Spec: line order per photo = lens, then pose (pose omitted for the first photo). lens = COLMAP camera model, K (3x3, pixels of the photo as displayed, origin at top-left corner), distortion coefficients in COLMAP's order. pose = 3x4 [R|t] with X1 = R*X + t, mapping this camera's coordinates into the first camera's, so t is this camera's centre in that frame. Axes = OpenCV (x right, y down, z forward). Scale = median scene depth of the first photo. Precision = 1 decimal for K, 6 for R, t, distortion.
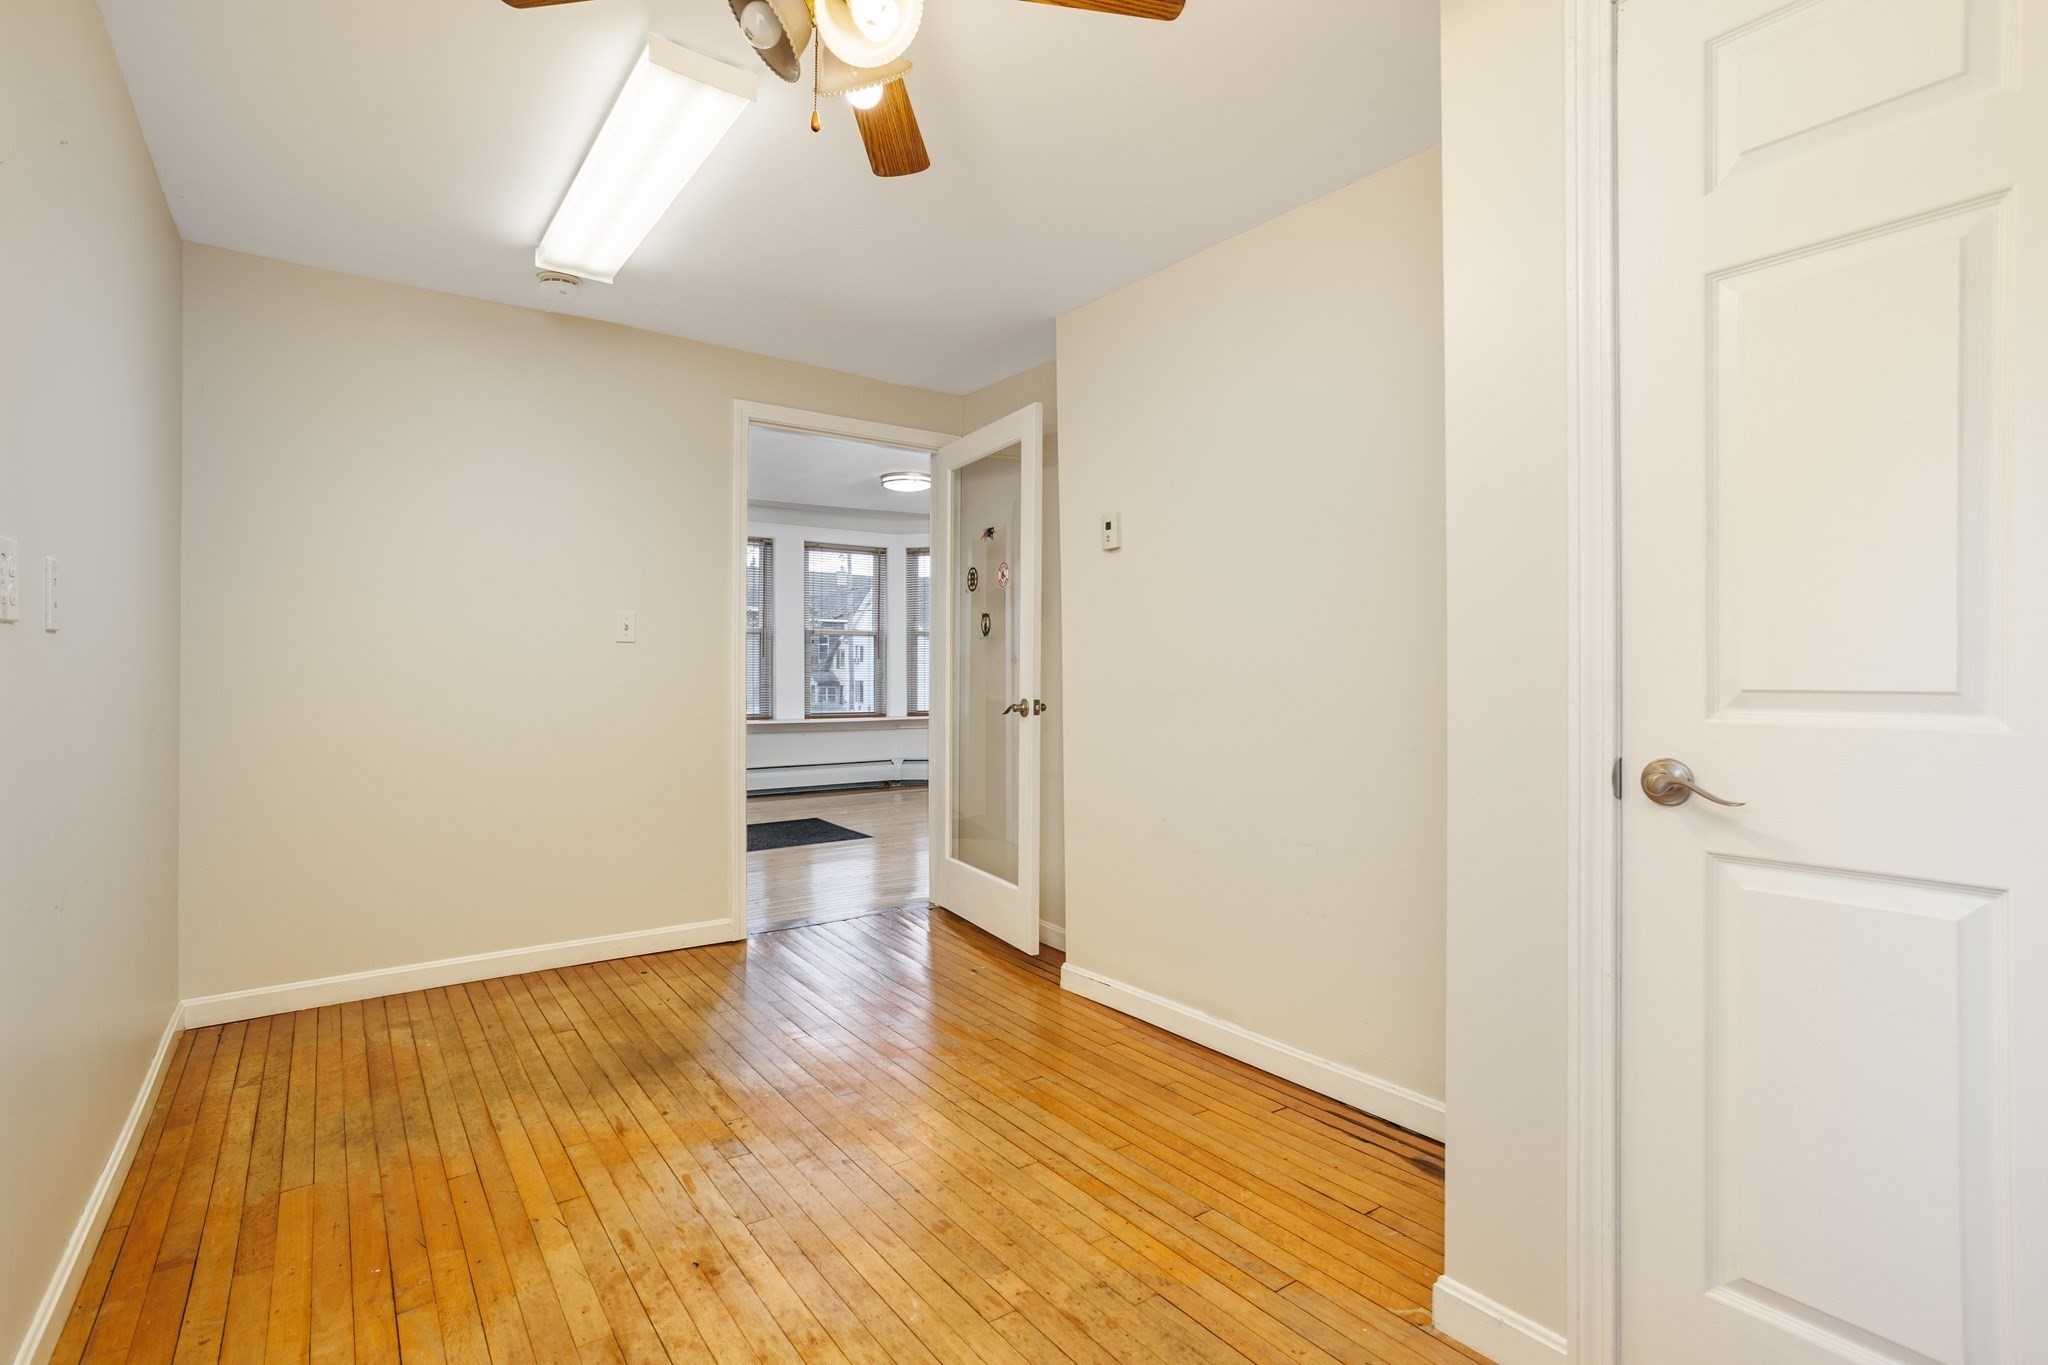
lens RADIAL K [[995.4, 0, 1023.2], [0, 995.4, 664.6], [0, 0, 1]] dist [-0.055647, 0.034262]
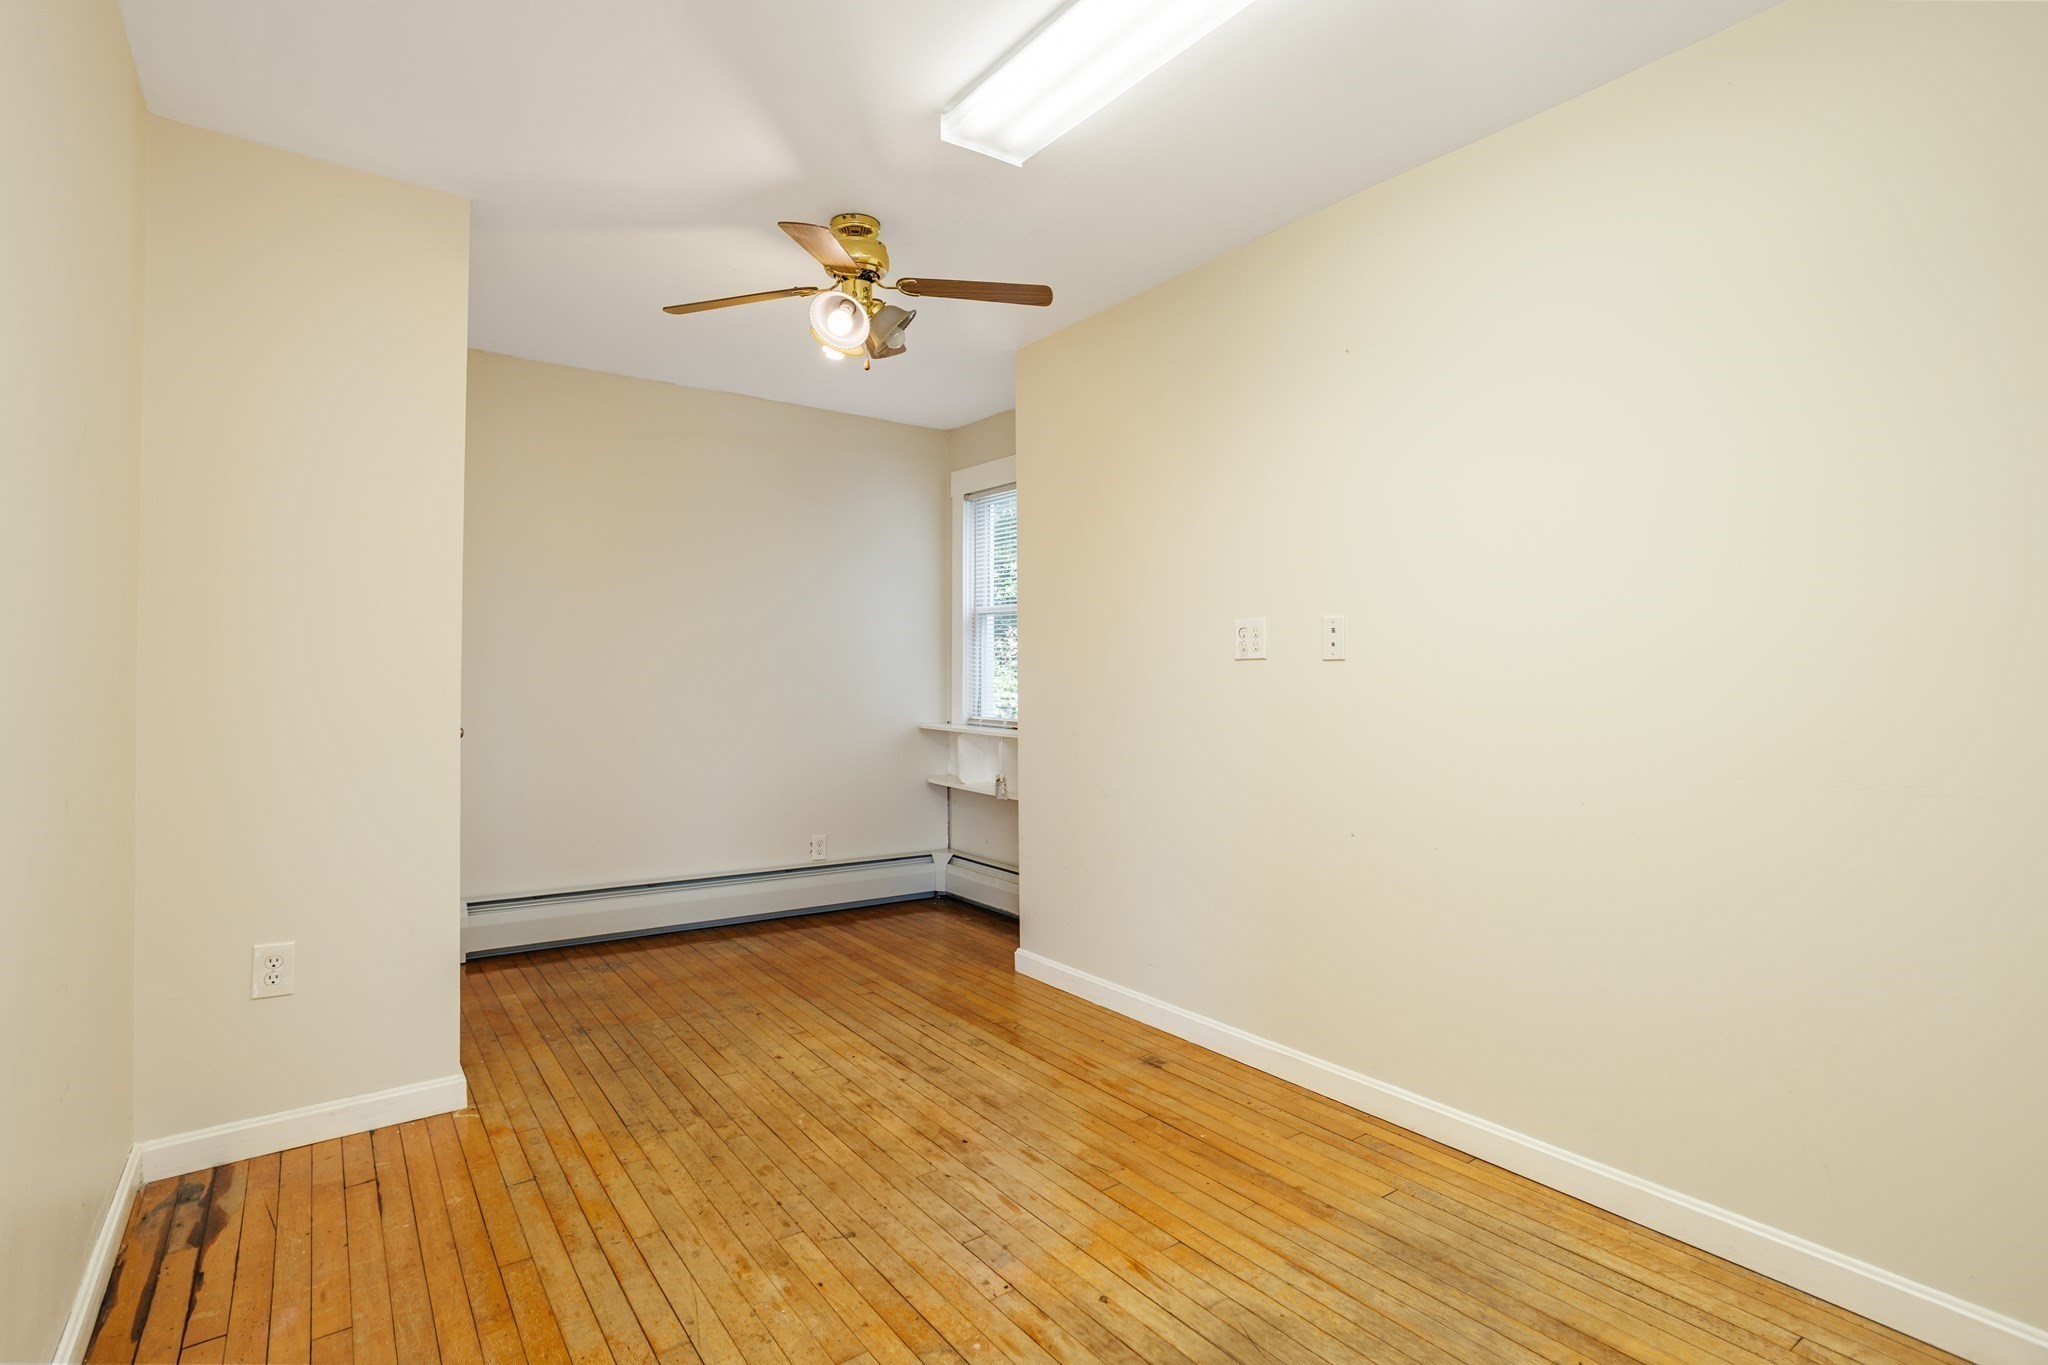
lens RADIAL K [[995.4, 0, 1023.2], [0, 995.4, 664.6], [0, 0, 1]] dist [-0.055647, 0.034262]
pose [[-0.999955, -0.004527, -0.008302, -0.341986], [-0.004406, 0.999886, -0.014456, -0.000766], [0.008367, -0.014419, -0.999861, 1.986630]]
